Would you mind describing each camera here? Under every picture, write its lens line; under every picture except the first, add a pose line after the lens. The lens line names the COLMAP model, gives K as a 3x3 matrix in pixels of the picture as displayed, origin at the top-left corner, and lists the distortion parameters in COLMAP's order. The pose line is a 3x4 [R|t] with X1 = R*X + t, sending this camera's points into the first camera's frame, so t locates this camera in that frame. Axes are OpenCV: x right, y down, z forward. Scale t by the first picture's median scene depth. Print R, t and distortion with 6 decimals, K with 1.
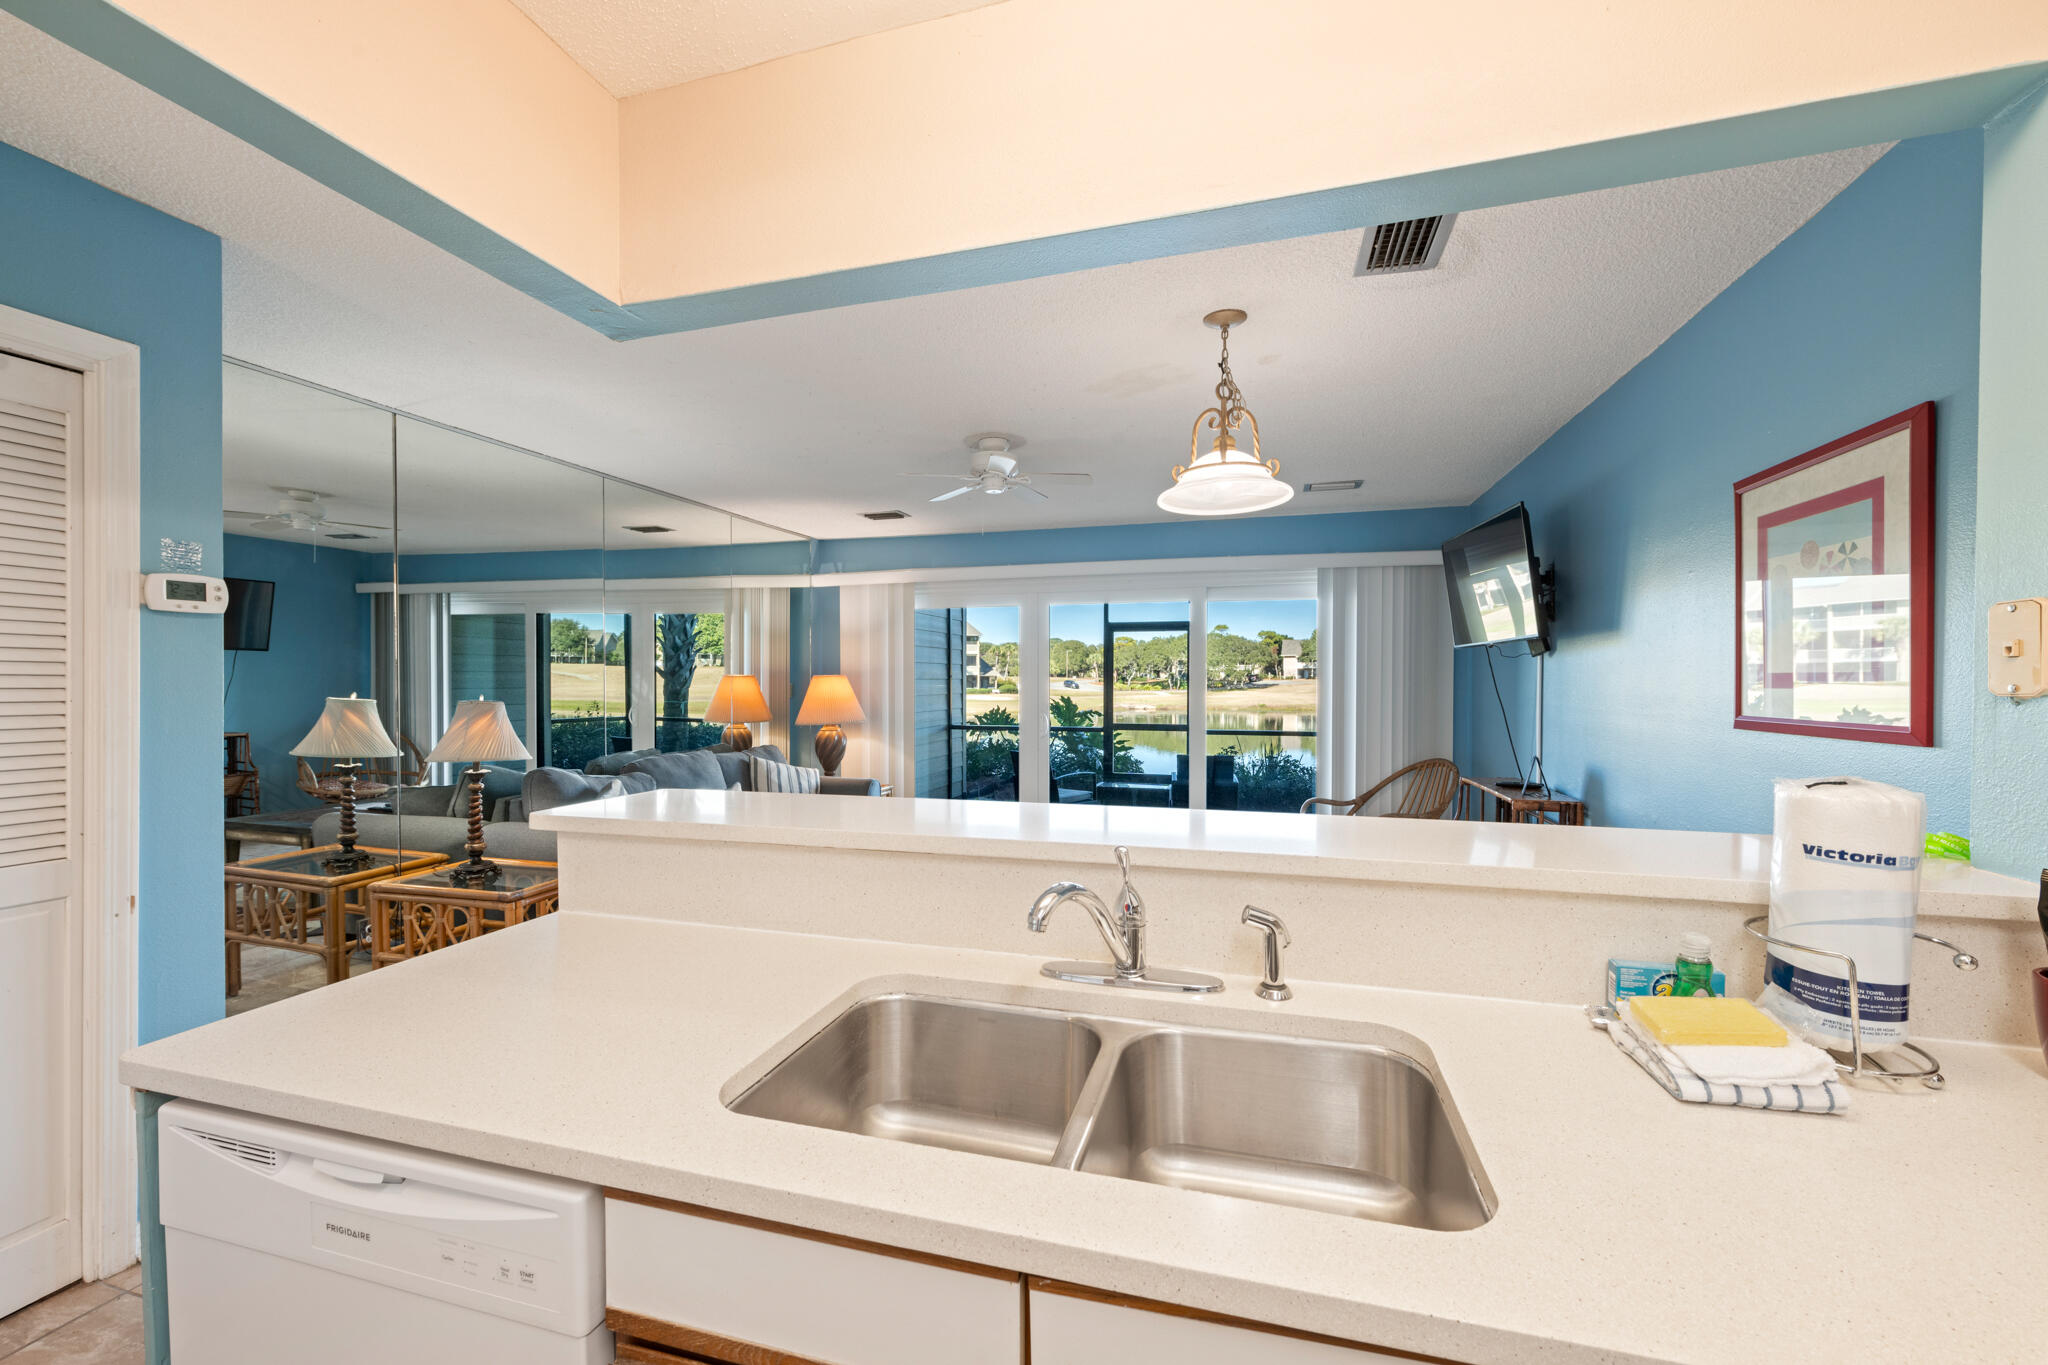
lens RADIAL K [[809.4, 0, 1033.4], [0, 809.4, 691.5], [0, 0, 1]] dist [0.003793, -0.001507]
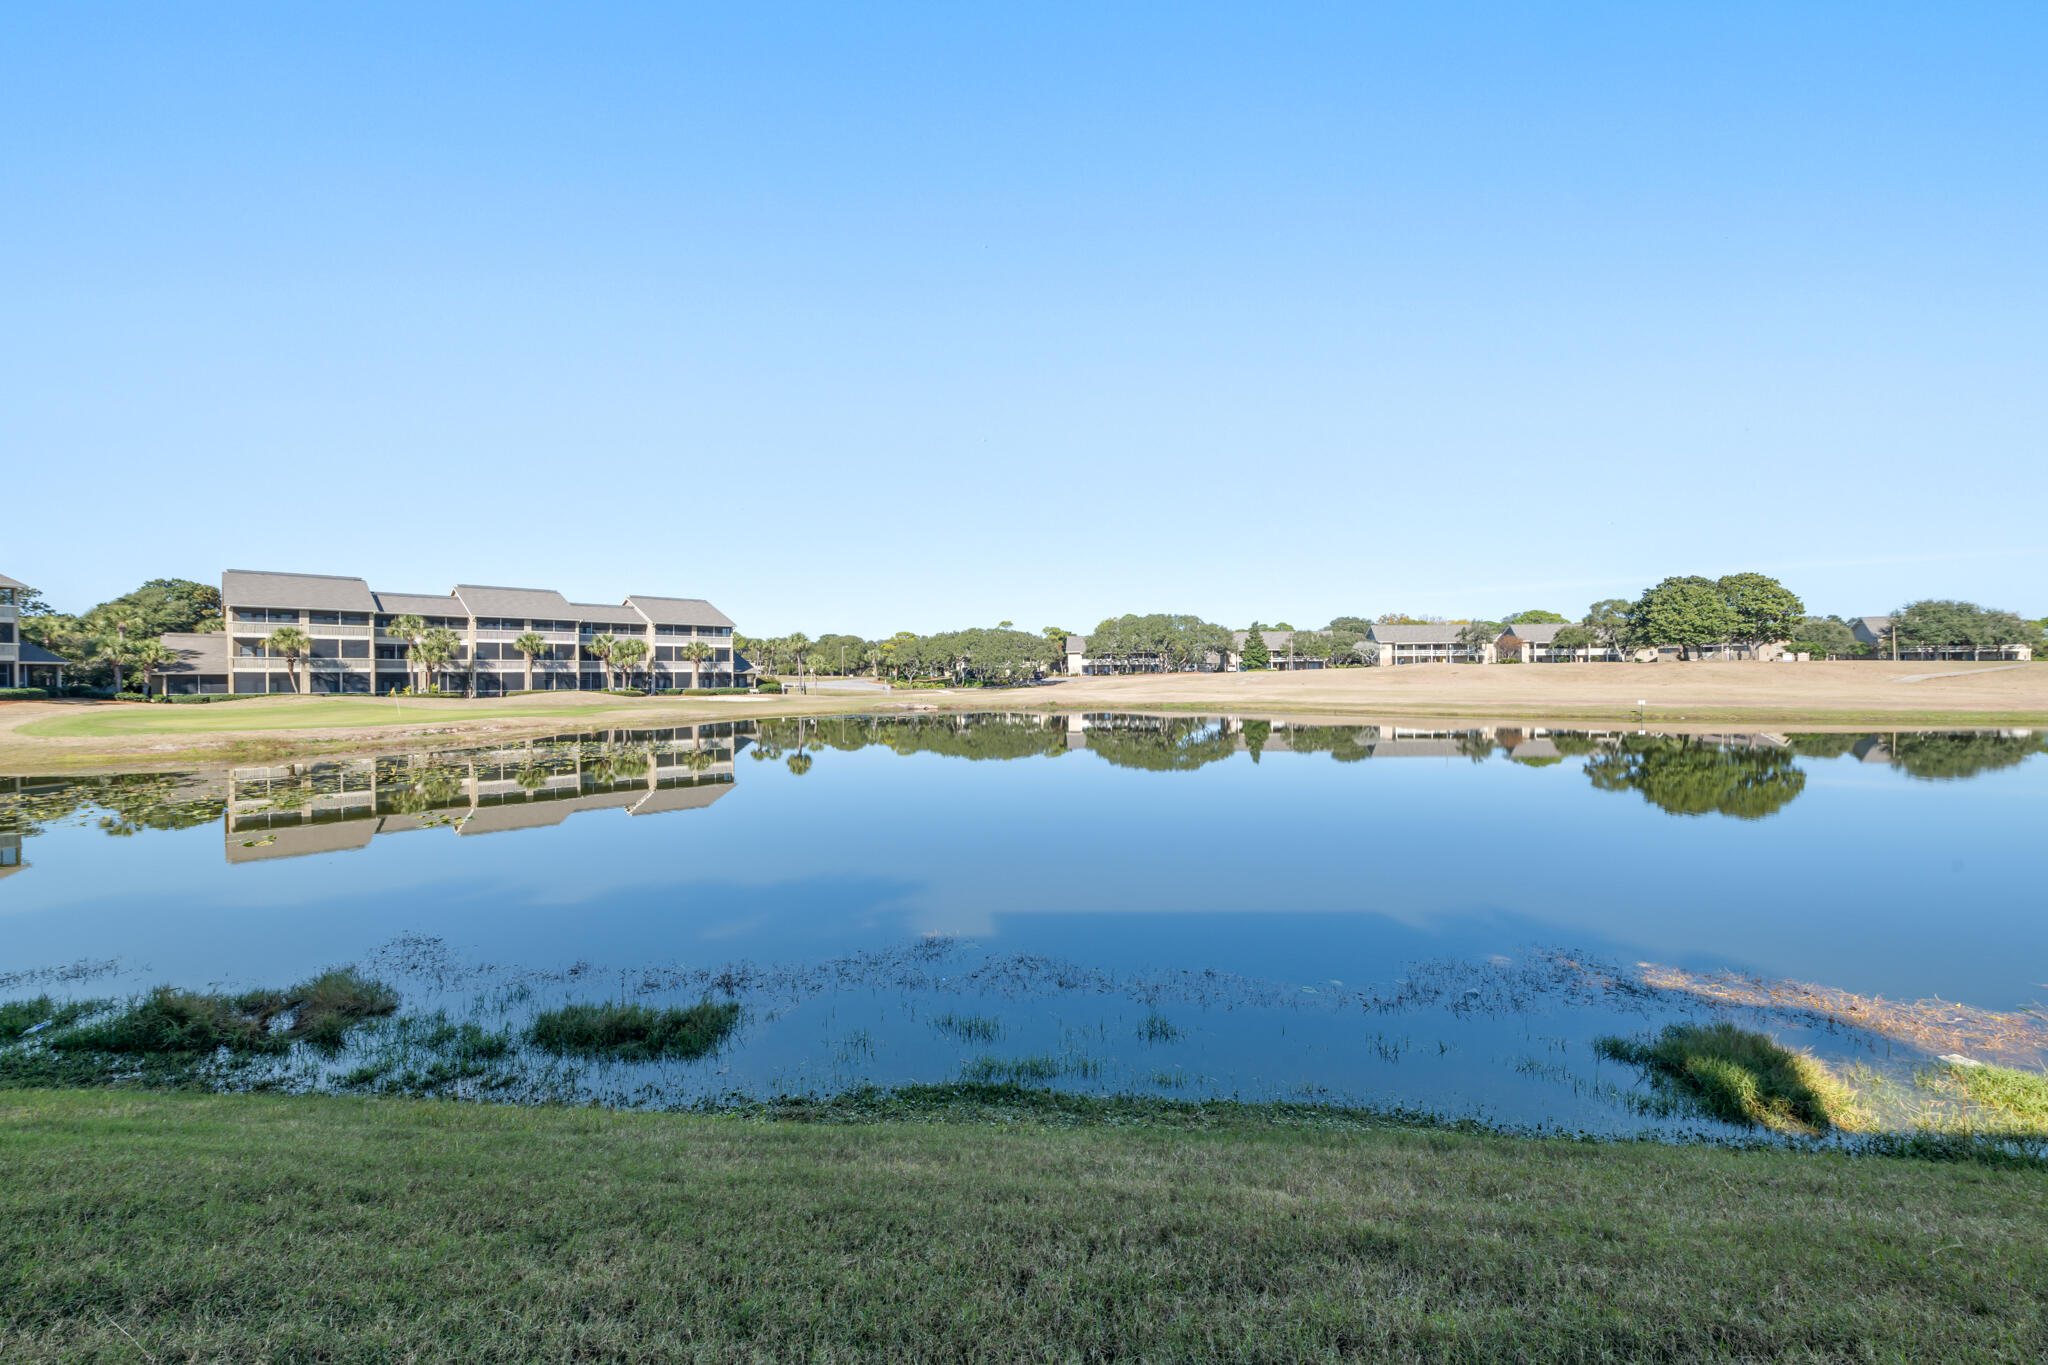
lens RADIAL K [[809.4, 0, 1033.9], [0, 809.4, 684.2], [0, 0, 1]] dist [0.003793, -0.001507]
pose [[0.965238, -0.008014, 0.261251, 0.353136], [0.010188, 0.999924, -0.006968, 0.032746], [-0.261175, 0.009388, 0.965246, 1.940793]]
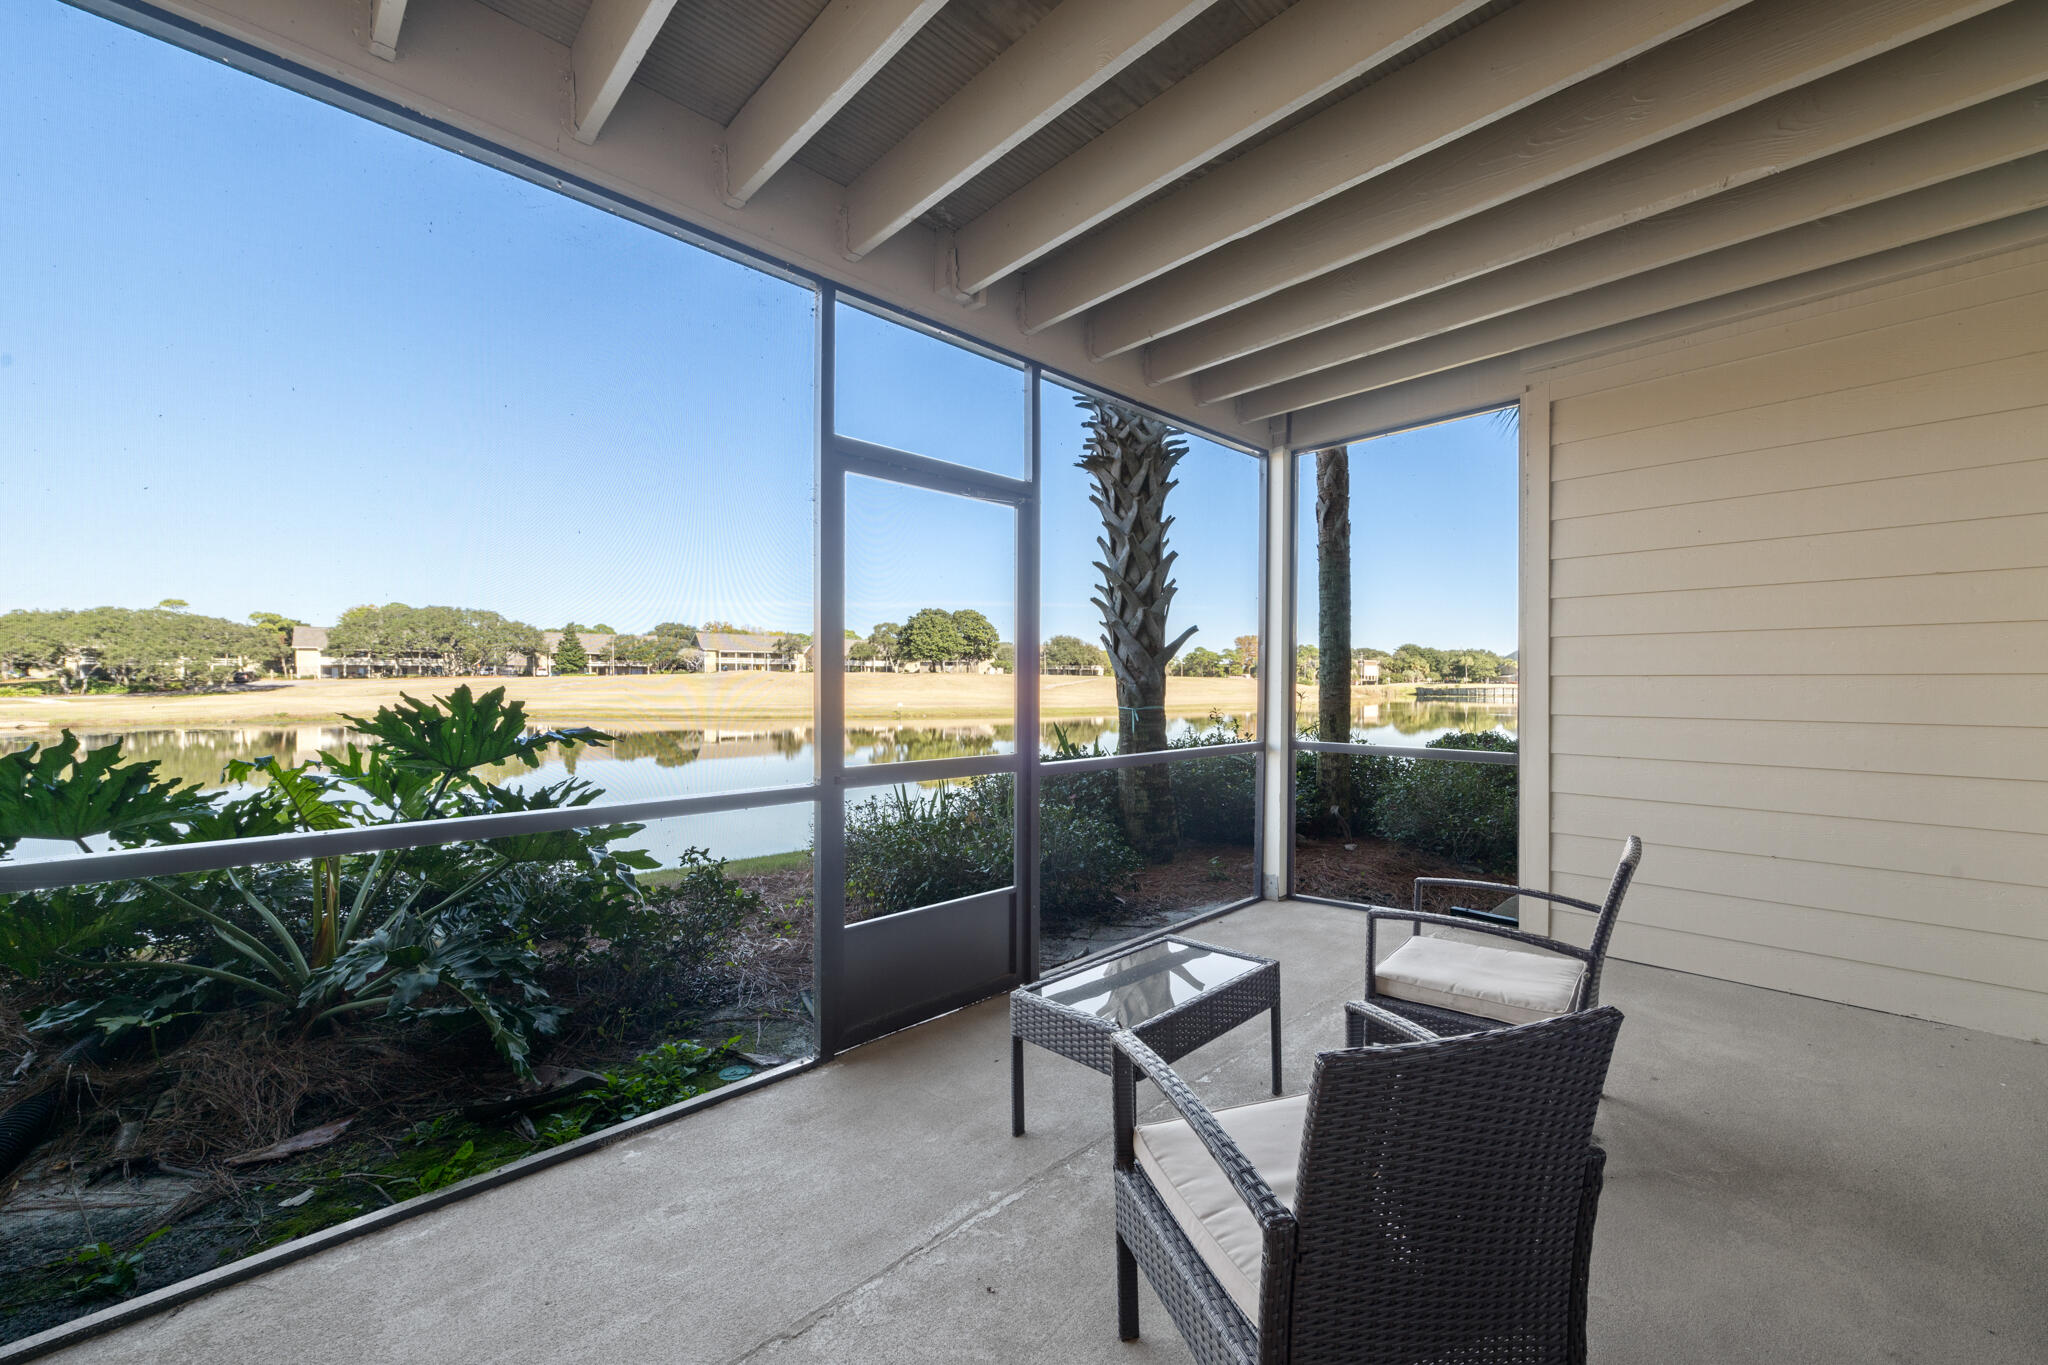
lens RADIAL K [[809.4, 0, 1035.4], [0, 809.4, 690.0], [0, 0, 1]] dist [0.003793, -0.001507]
pose [[0.493796, -0.007688, 0.869544, -0.195739], [0.010886, 0.999937, 0.002659, 0.014089], [-0.869510, 0.008153, 0.493849, 1.148205]]
